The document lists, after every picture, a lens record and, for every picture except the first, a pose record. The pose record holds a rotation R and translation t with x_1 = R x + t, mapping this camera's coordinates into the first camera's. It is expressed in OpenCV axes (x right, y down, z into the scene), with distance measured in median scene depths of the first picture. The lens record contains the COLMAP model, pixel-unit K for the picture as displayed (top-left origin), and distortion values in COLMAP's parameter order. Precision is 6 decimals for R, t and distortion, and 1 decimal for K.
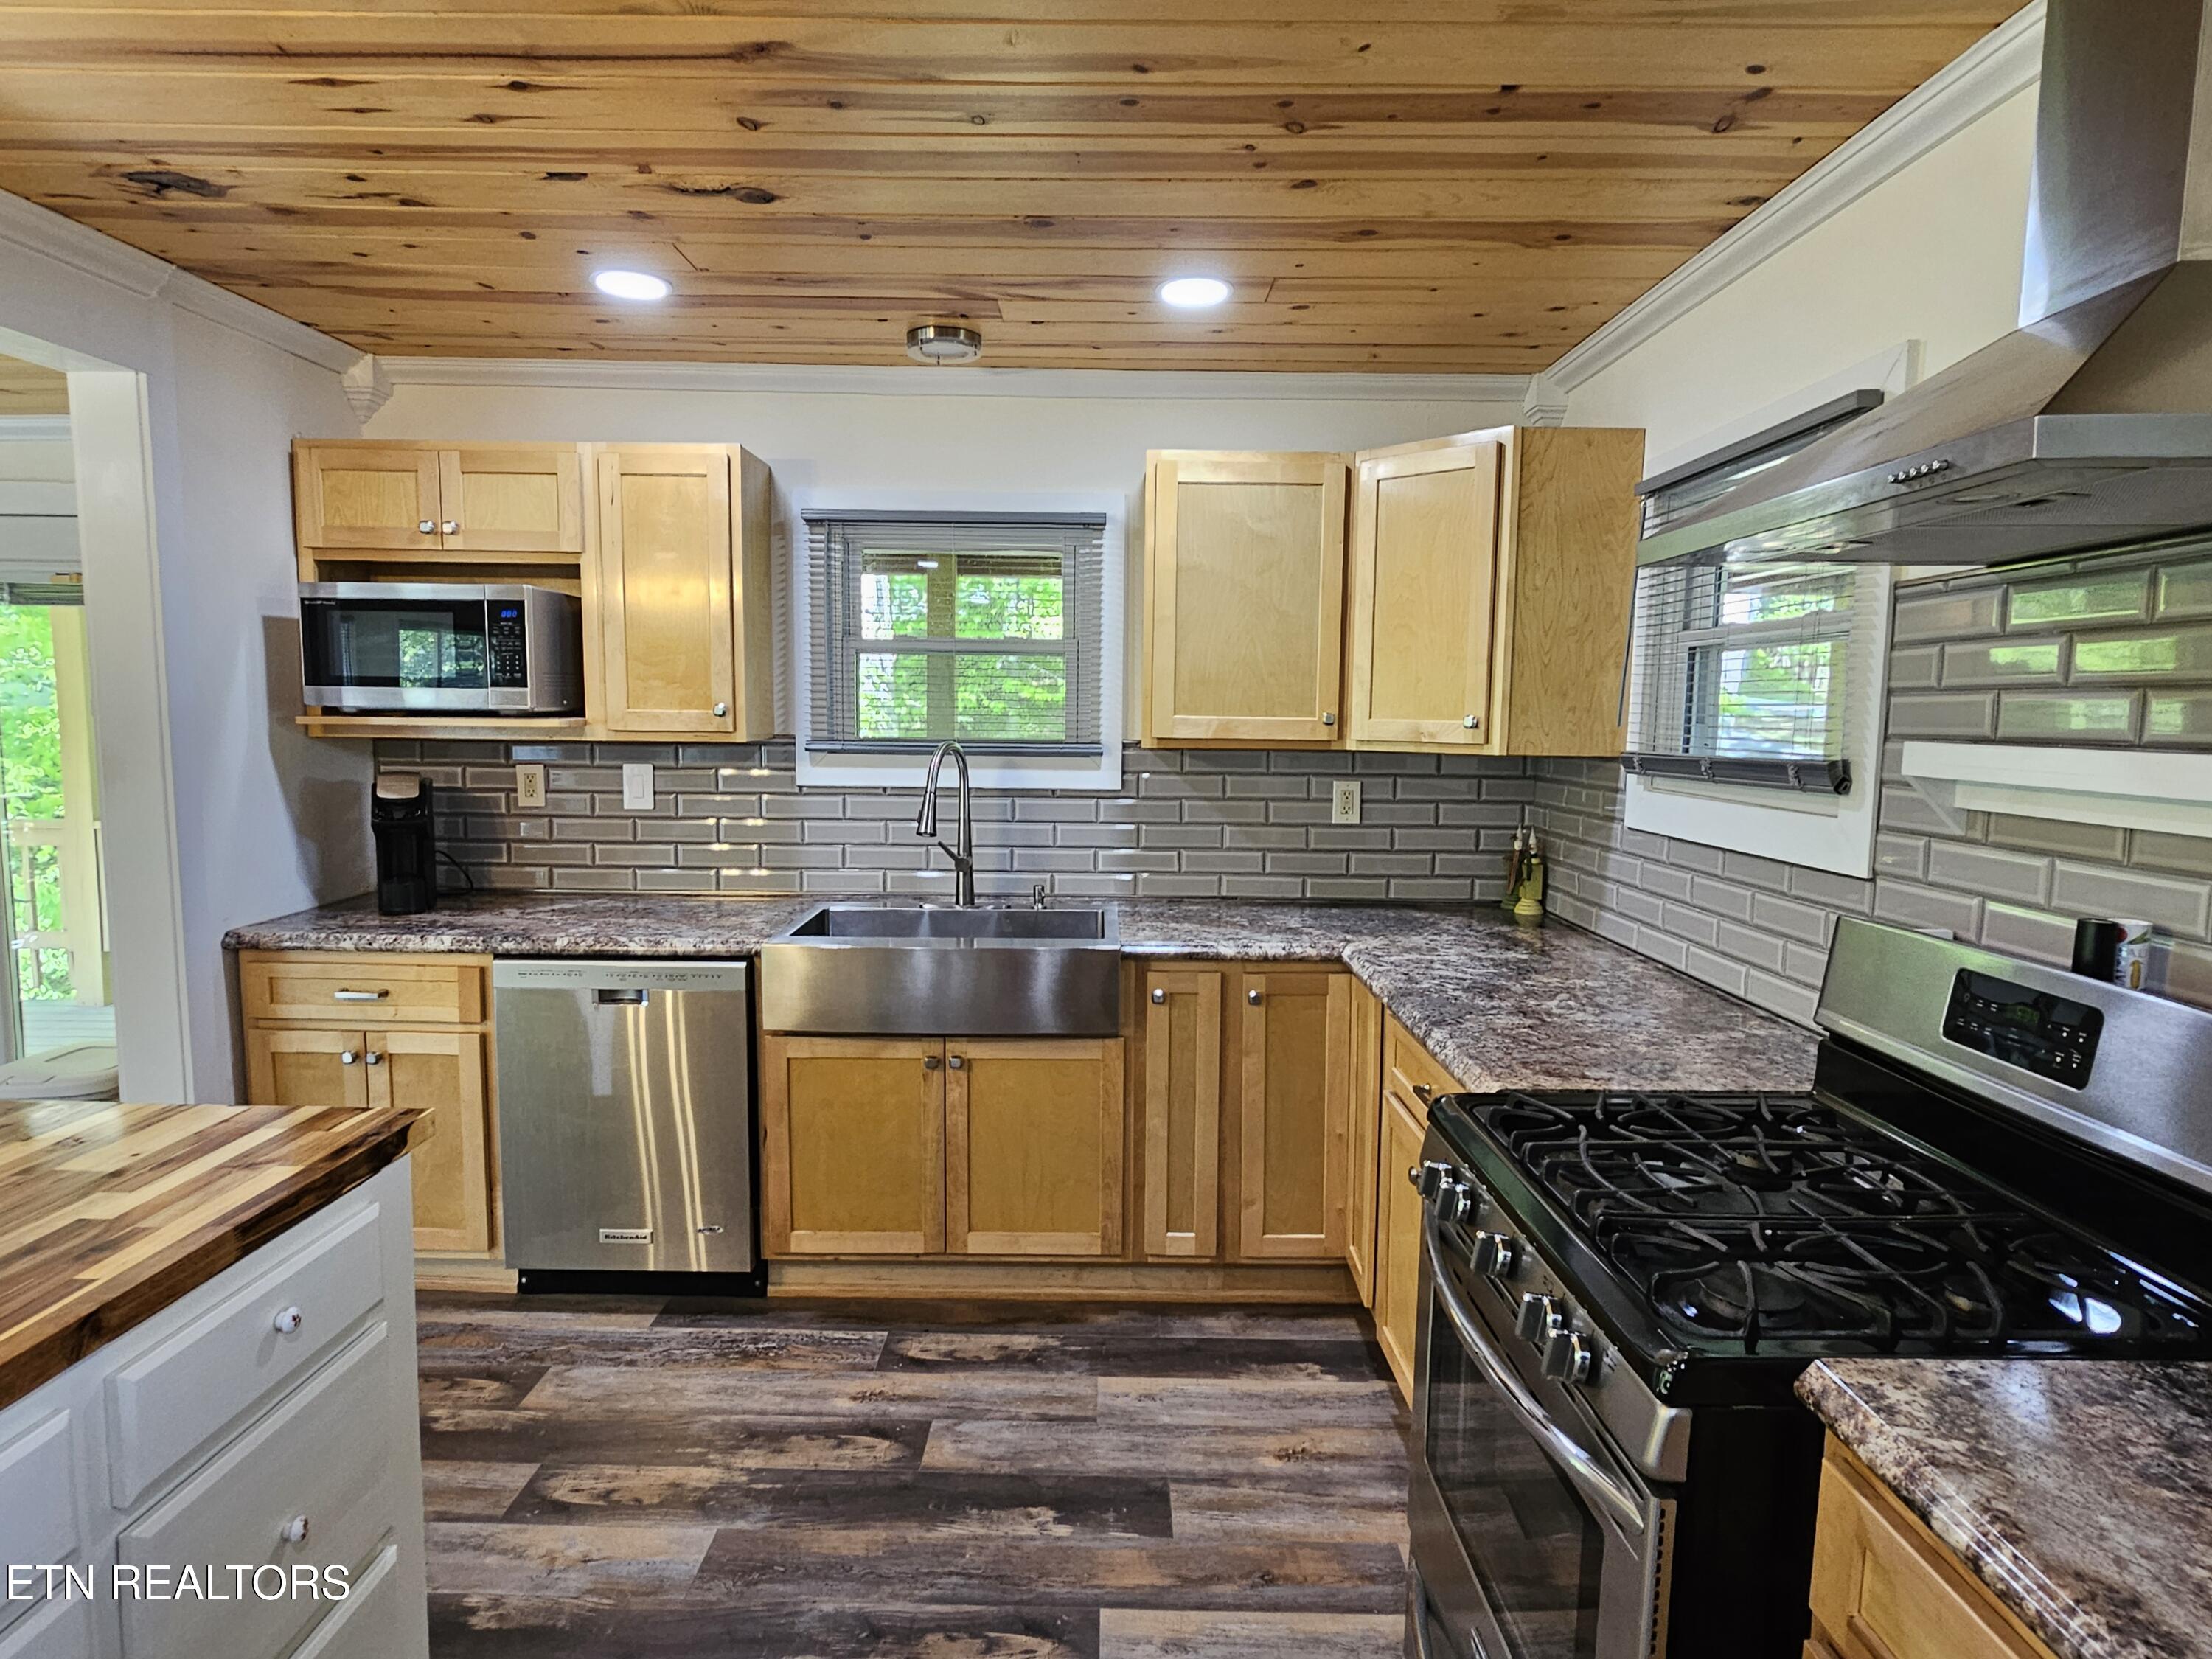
lens RADIAL K [[1242.4, 0, 1103.5], [0, 1242.4, 833.1], [0, 0, 1]] dist [-0.004711, 0.000651]
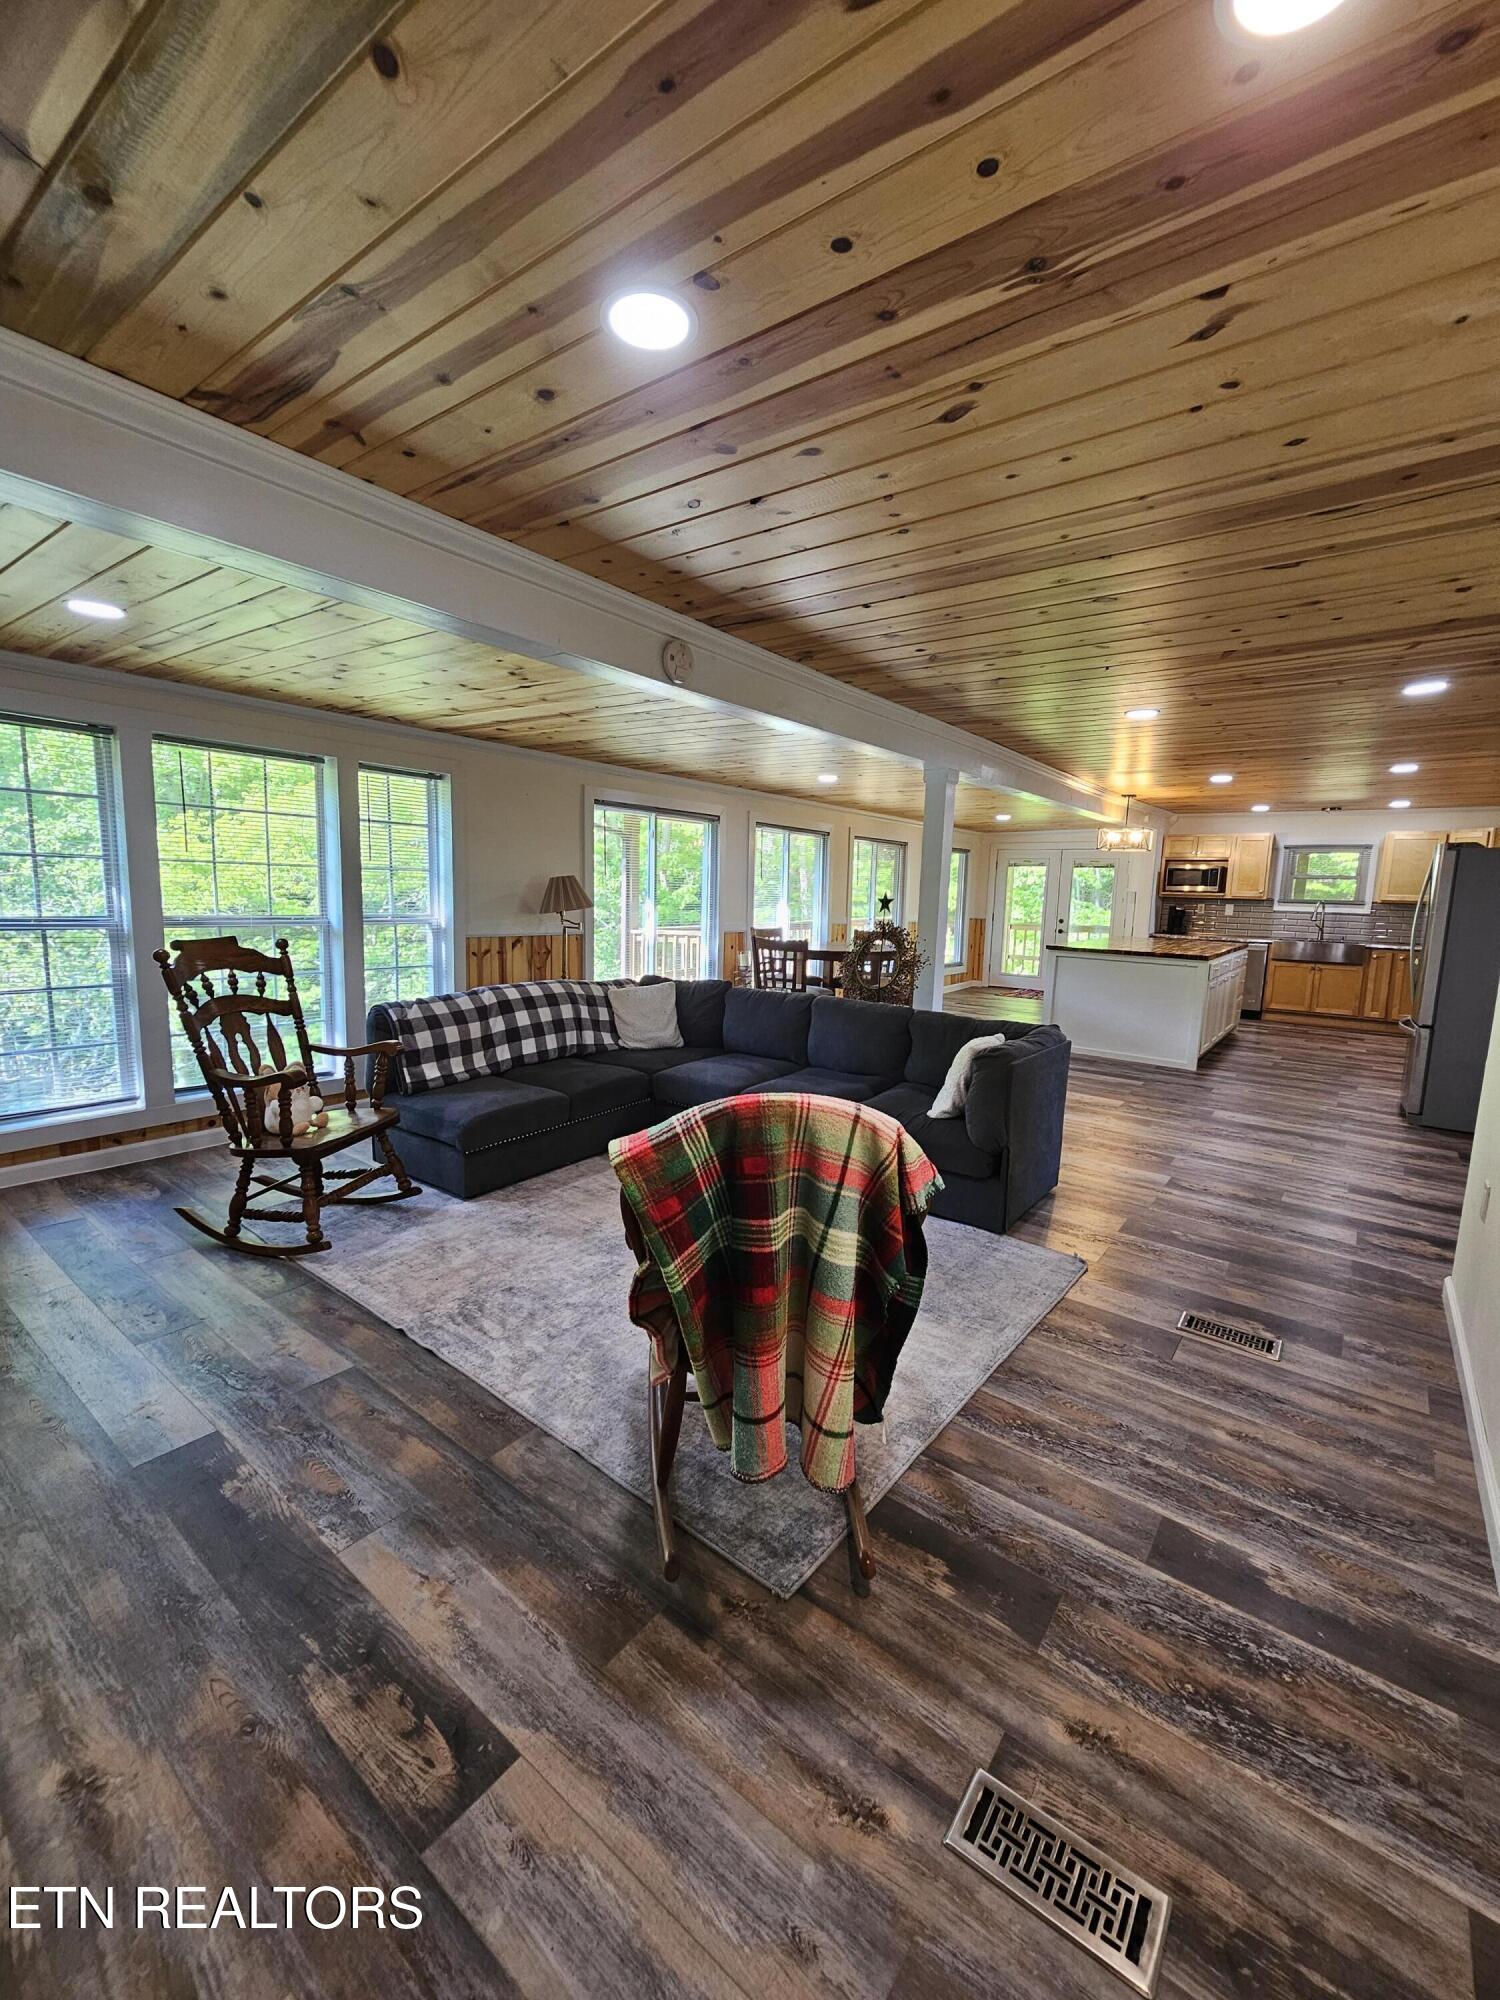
lens RADIAL K [[823.5, 0, 736.9], [0, 823.5, 998.3], [0, 0, 1]] dist [0.000738, -0.001495]
pose [[0.792750, 0.091833, -0.602589, 0.025075], [-0.077214, 0.995751, 0.050170, 0.311430], [0.604636, 0.006756, 0.796473, -2.796118]]
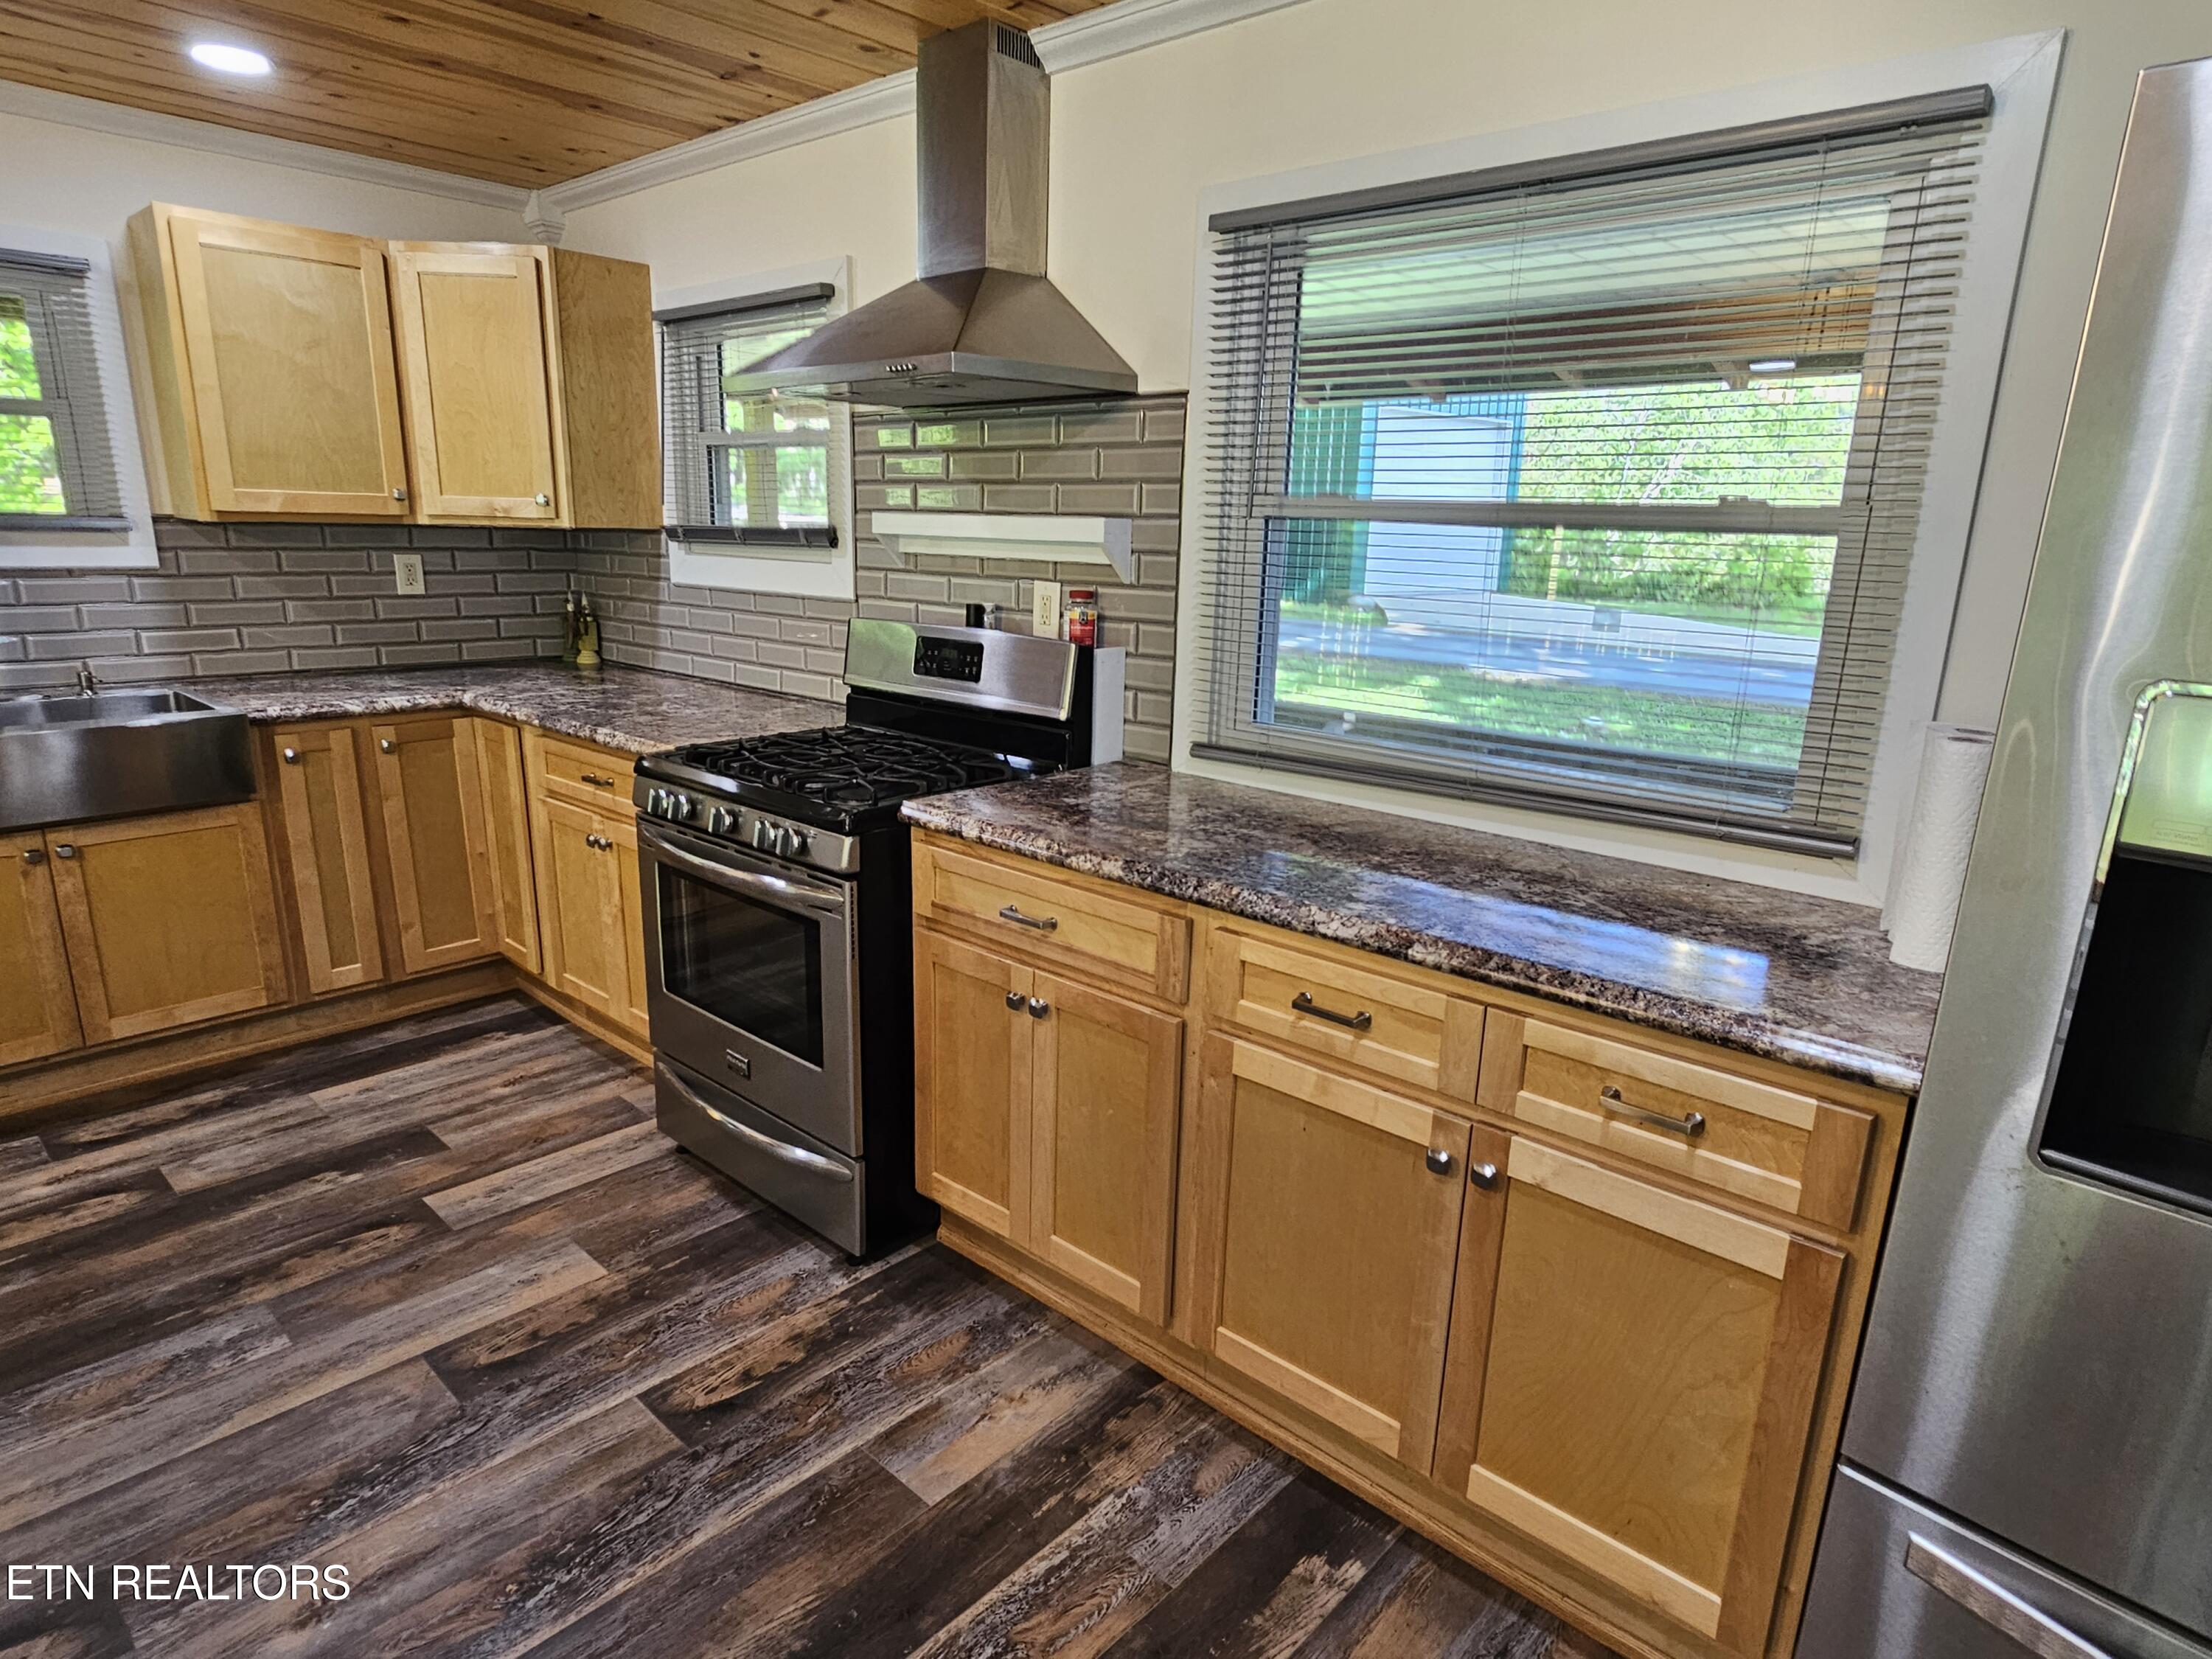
lens RADIAL K [[1242.4, 0, 1109.9], [0, 1242.4, 846.8], [0, 0, 1]] dist [-0.004711, 0.000651]
pose [[0.668632, -0.182589, 0.720828, -0.272717], [0.055235, 0.978902, 0.196725, 0.035257], [-0.741539, -0.091722, 0.664610, -0.253671]]
